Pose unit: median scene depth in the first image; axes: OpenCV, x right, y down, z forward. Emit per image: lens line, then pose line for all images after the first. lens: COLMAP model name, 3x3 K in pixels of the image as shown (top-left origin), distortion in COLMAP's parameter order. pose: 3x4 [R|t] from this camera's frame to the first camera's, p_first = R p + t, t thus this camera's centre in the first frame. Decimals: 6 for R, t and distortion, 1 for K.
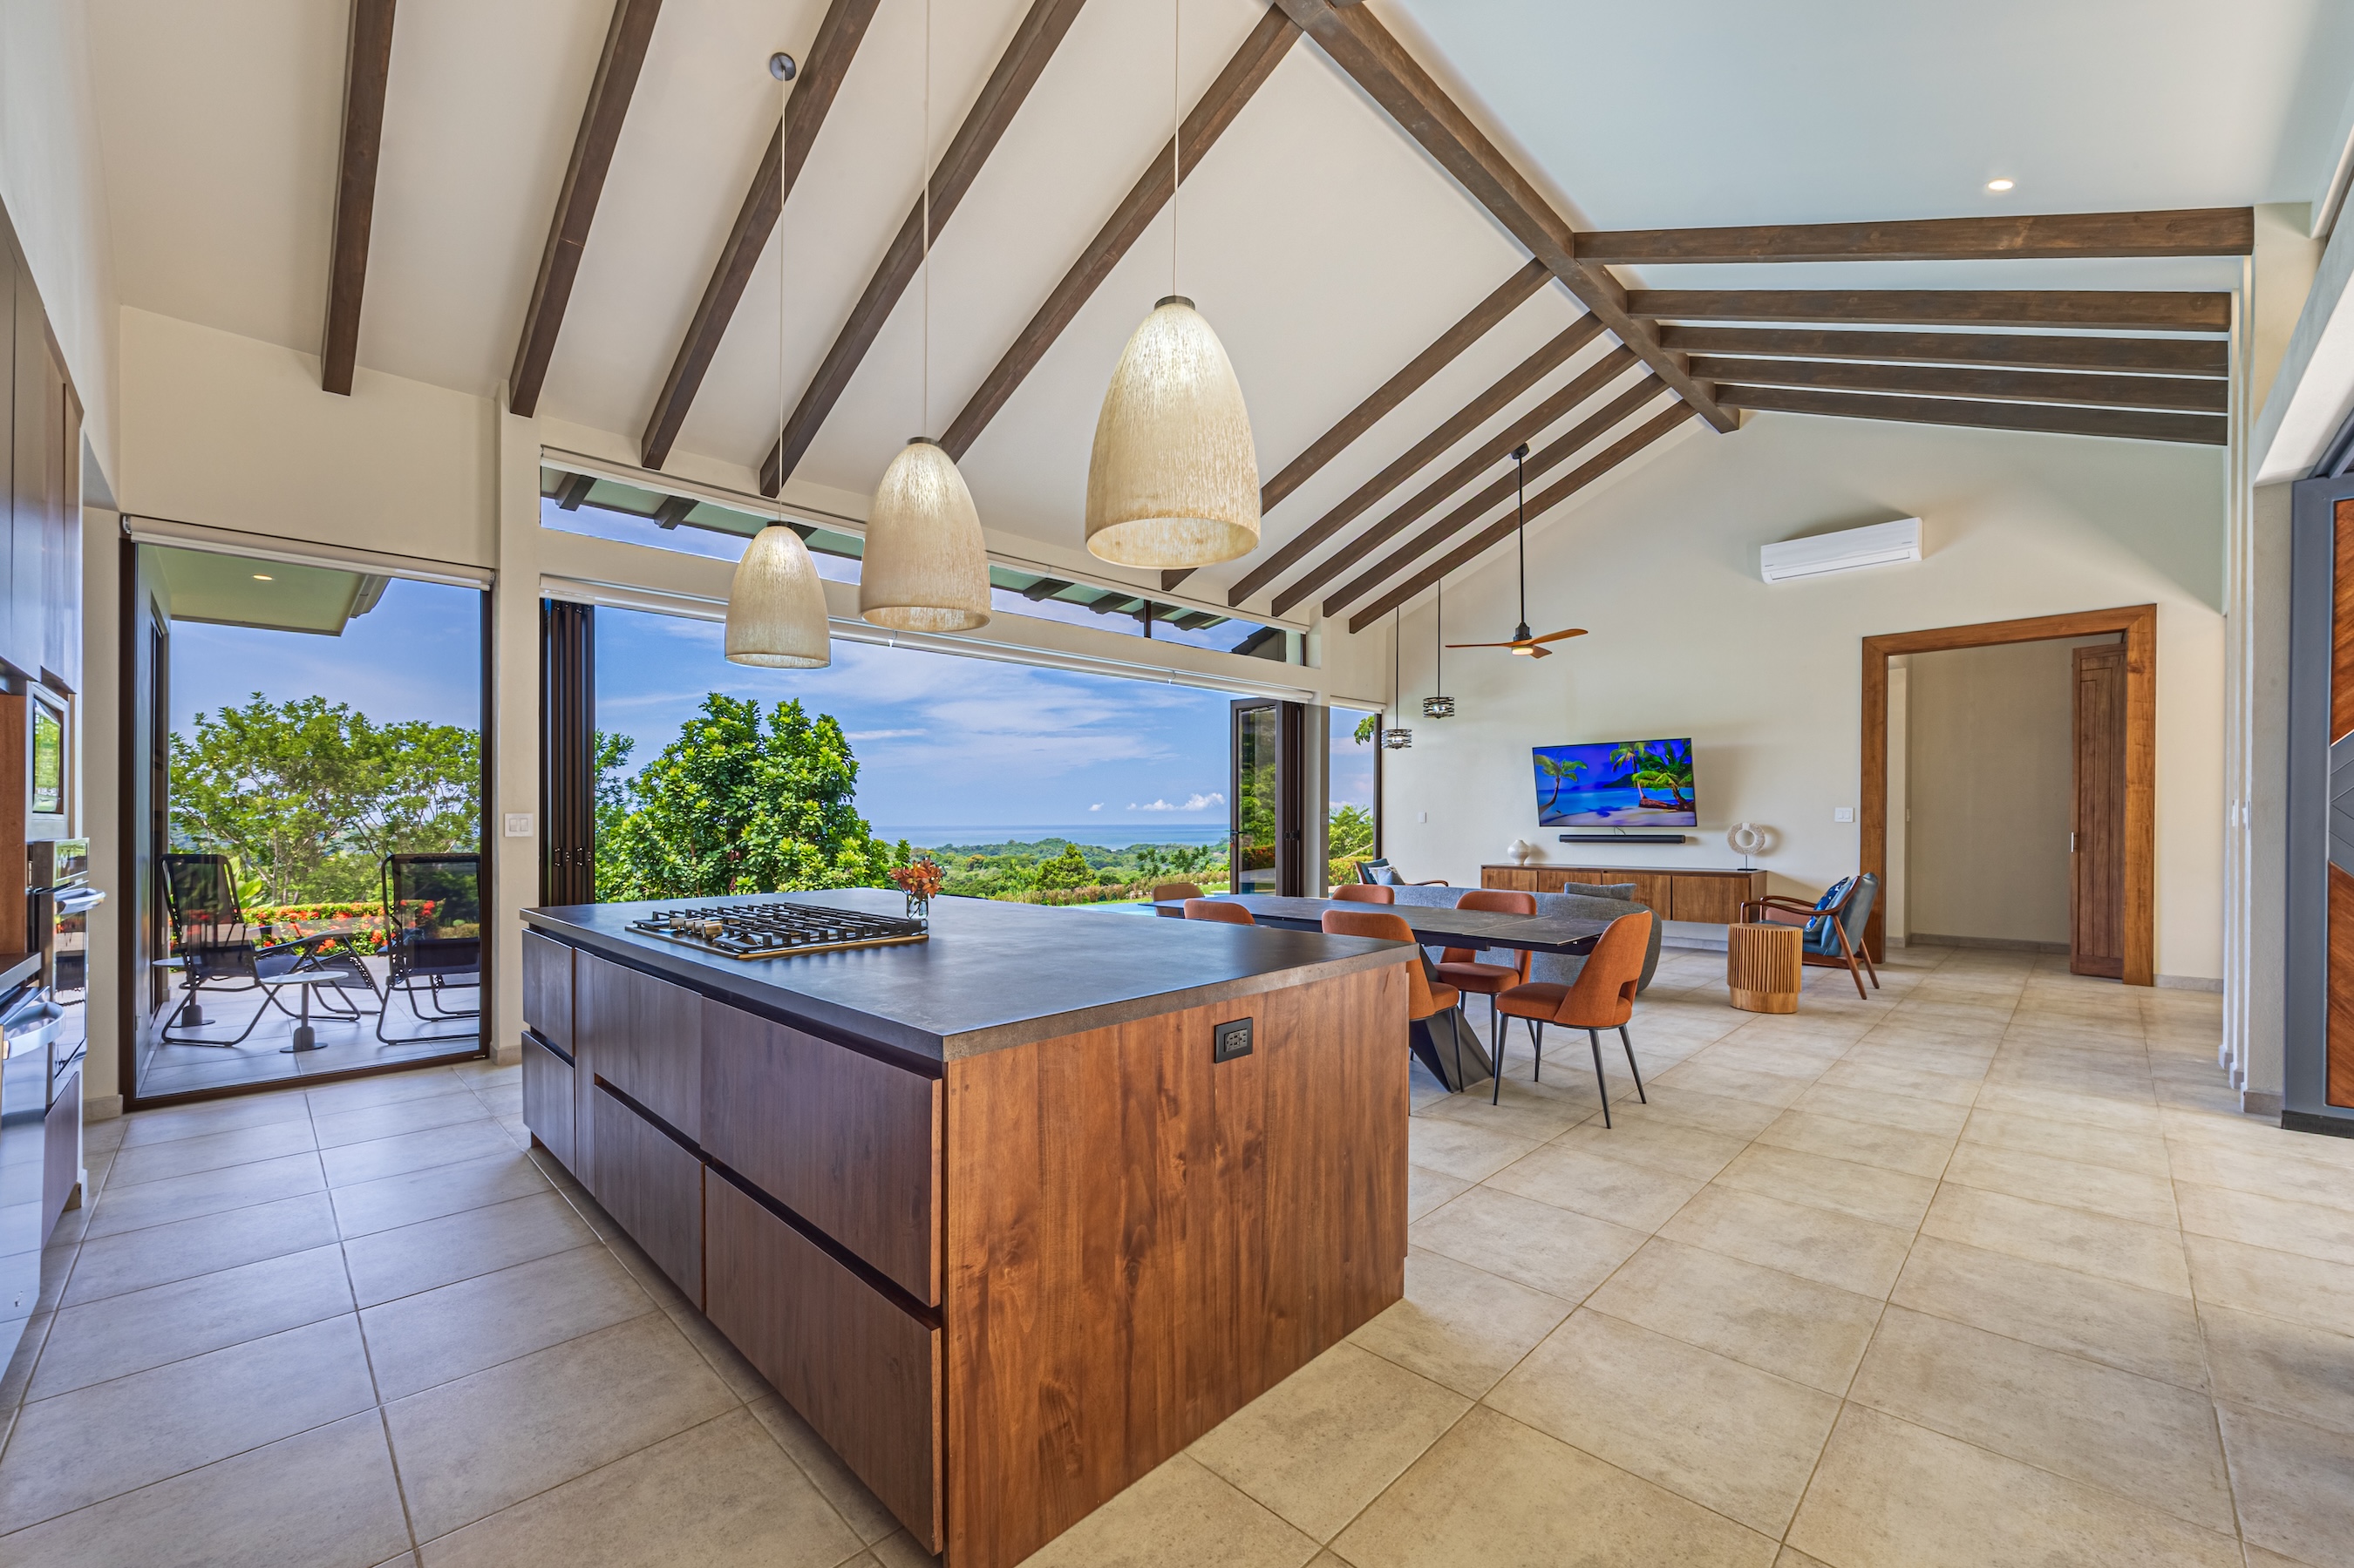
lens RADIAL K [[934.6, 0, 1172.4], [0, 934.6, 842.3], [0, 0, 1]] dist [0.008632, -0.000507]
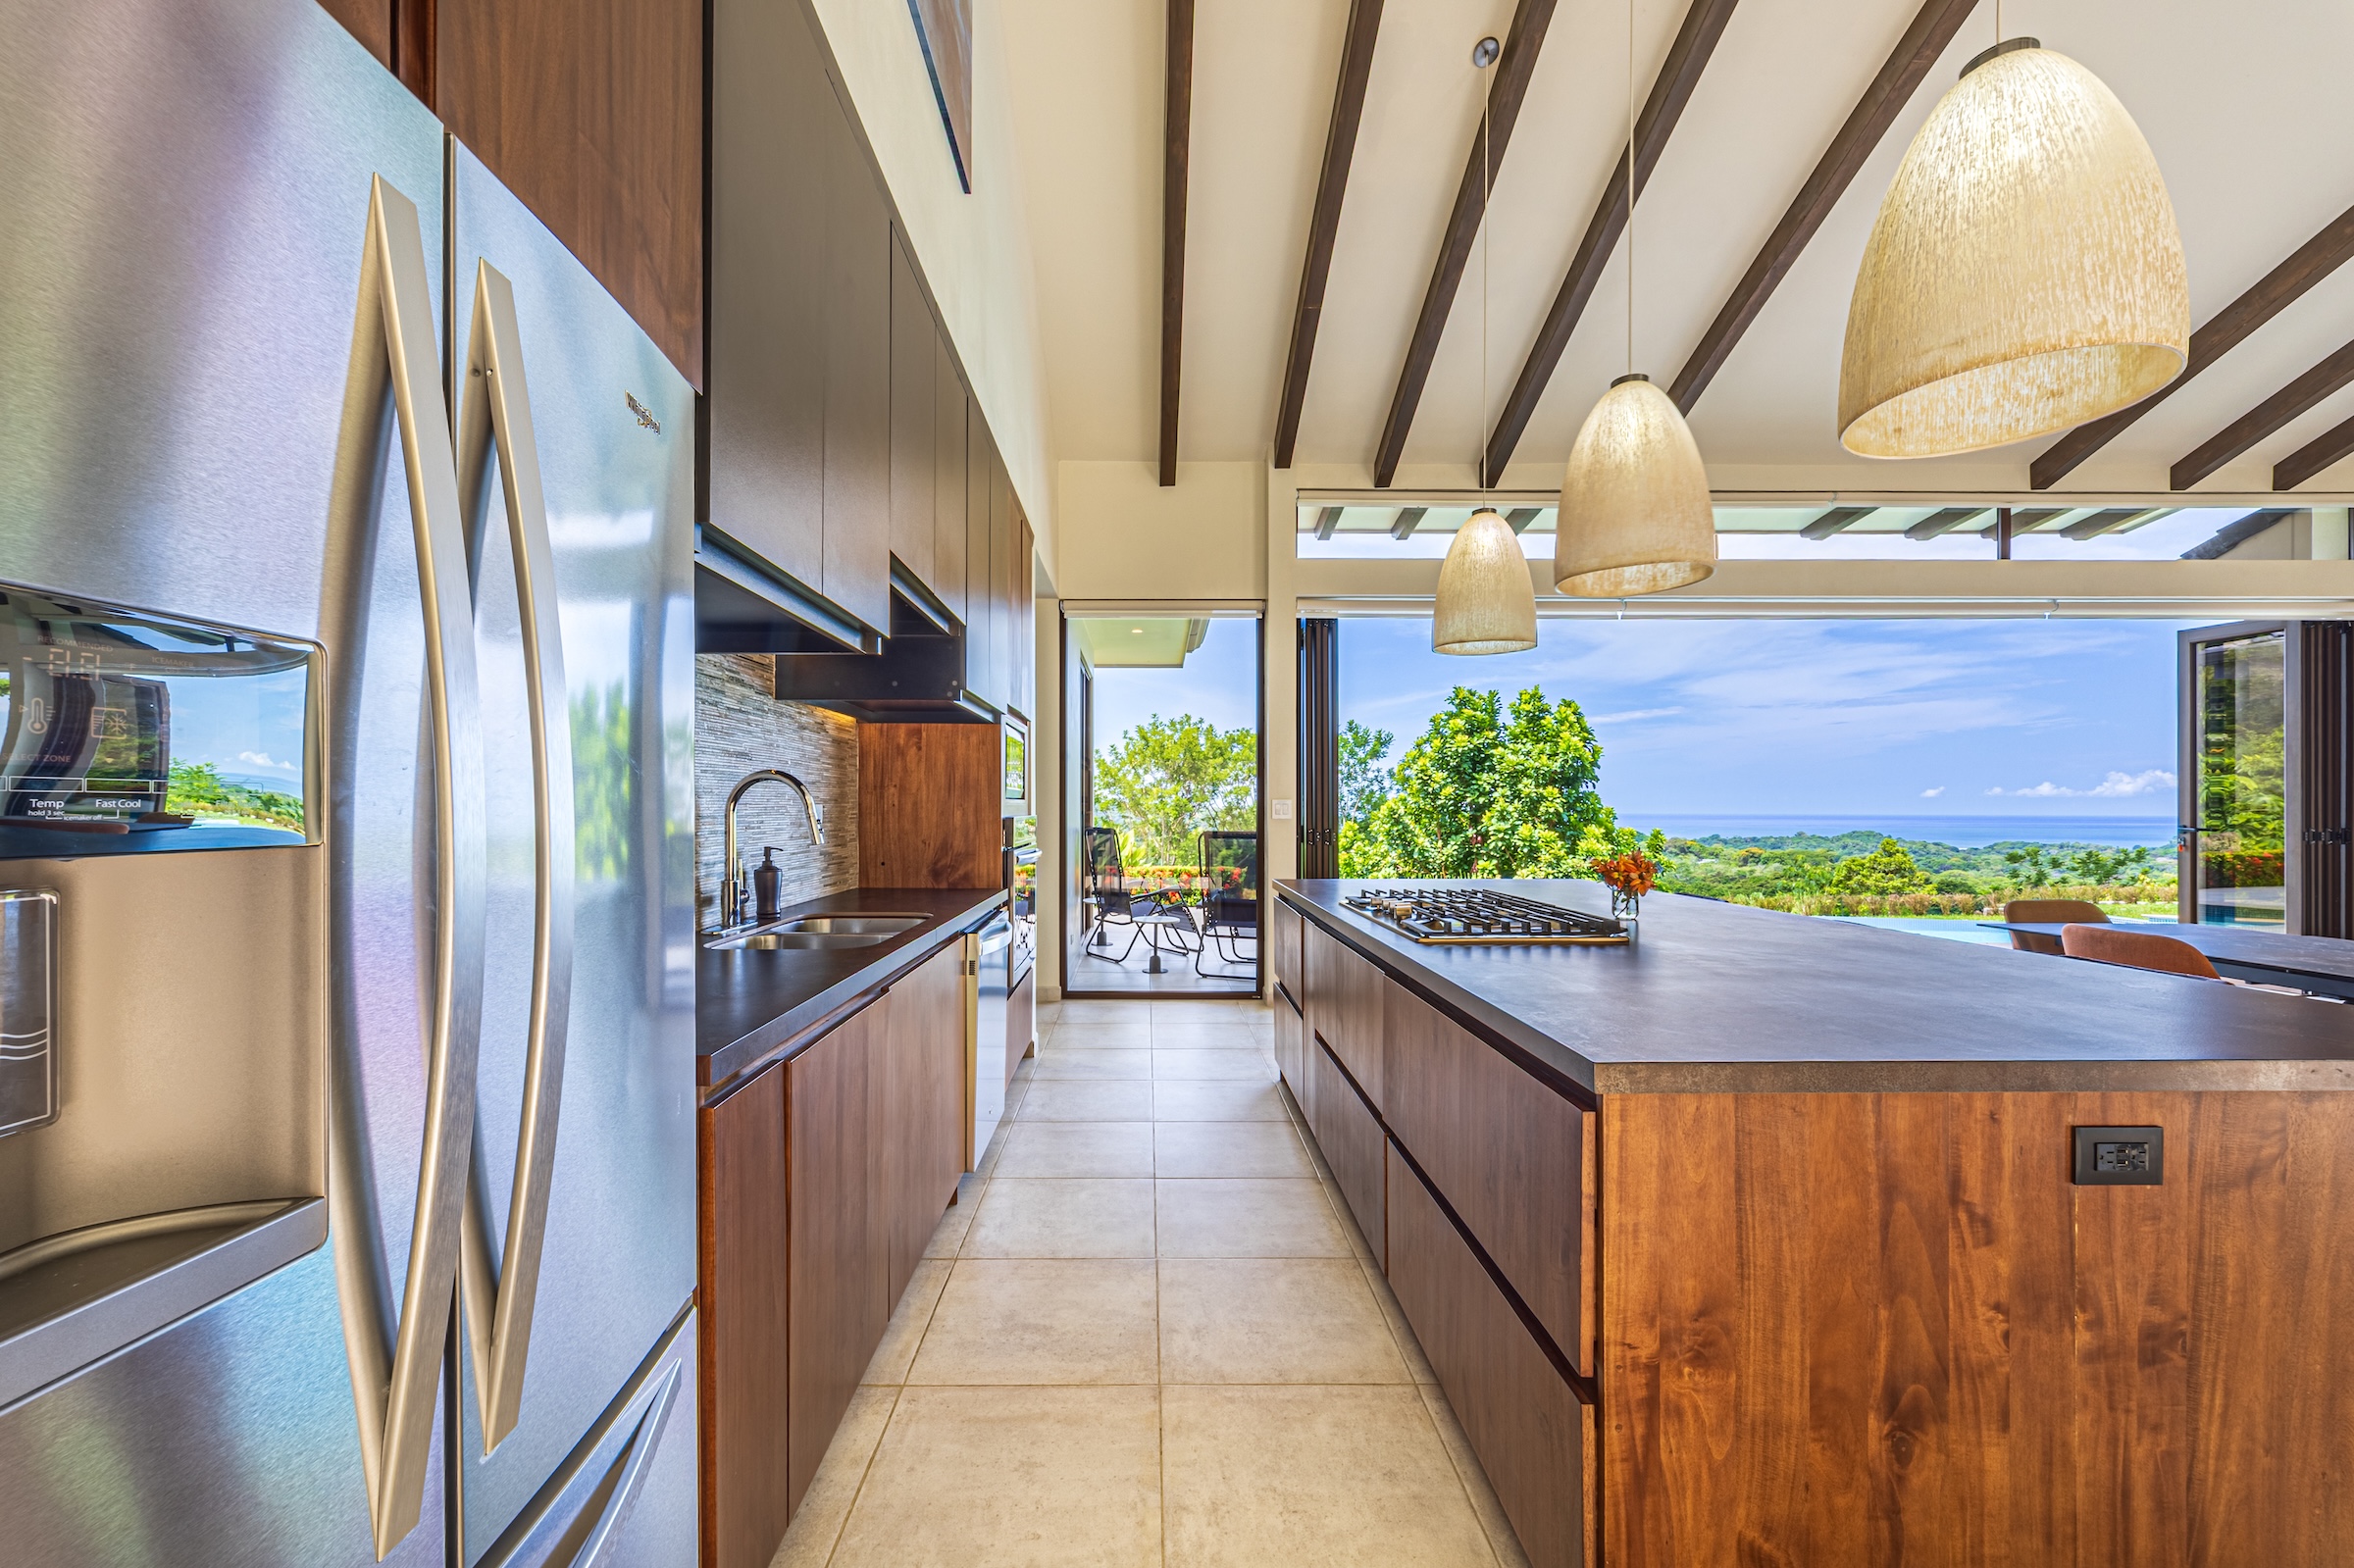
lens RADIAL K [[921.3, 0, 1160.1], [0, 921.3, 812.5], [0, 0, 1]] dist [-0.001219, 0.001075]
pose [[0.710990, 0.010385, -0.703126, 0.039590], [-0.022677, 0.999710, -0.008165, -0.001766], [0.702837, 0.021750, 0.711019, 0.088672]]
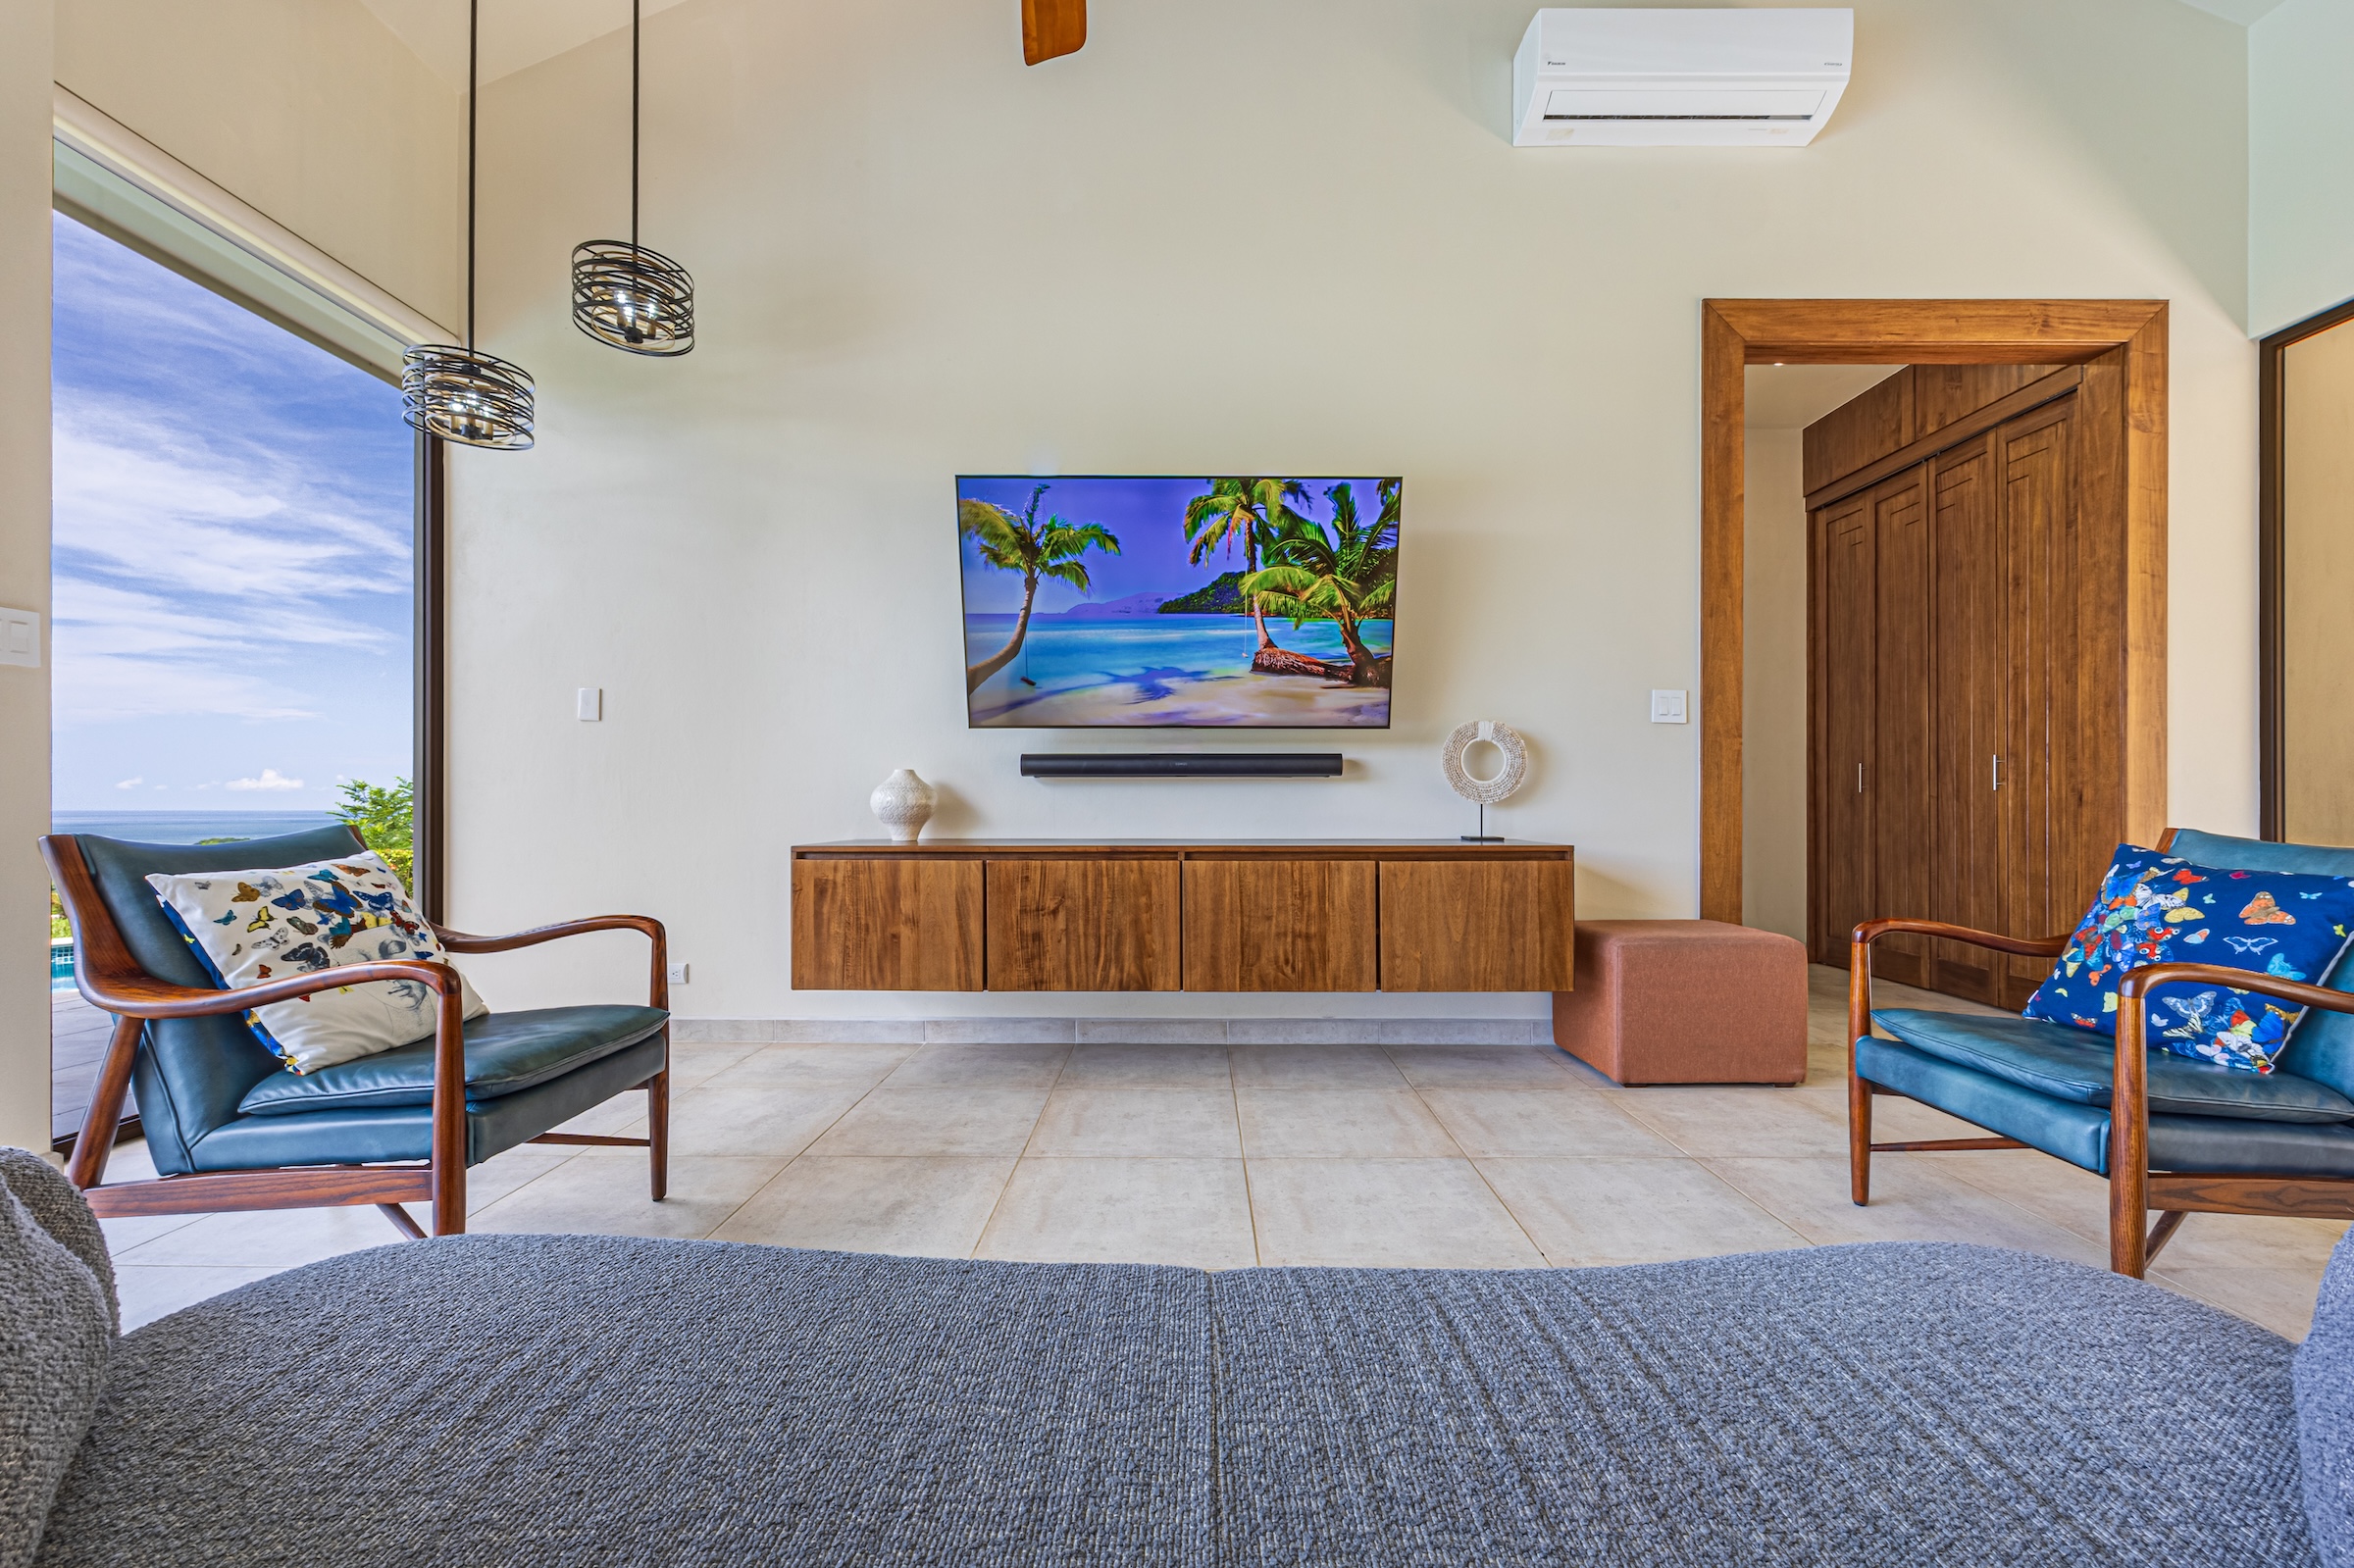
lens RADIAL K [[921.3, 0, 1193.0], [0, 921.3, 807.4], [0, 0, 1]] dist [-0.001219, 0.001075]
pose [[0.716003, 0.006784, 0.698064, 0.100921], [0.009574, 0.999763, -0.019536, 0.008784], [-0.698031, 0.020671, 0.715769, 0.325734]]
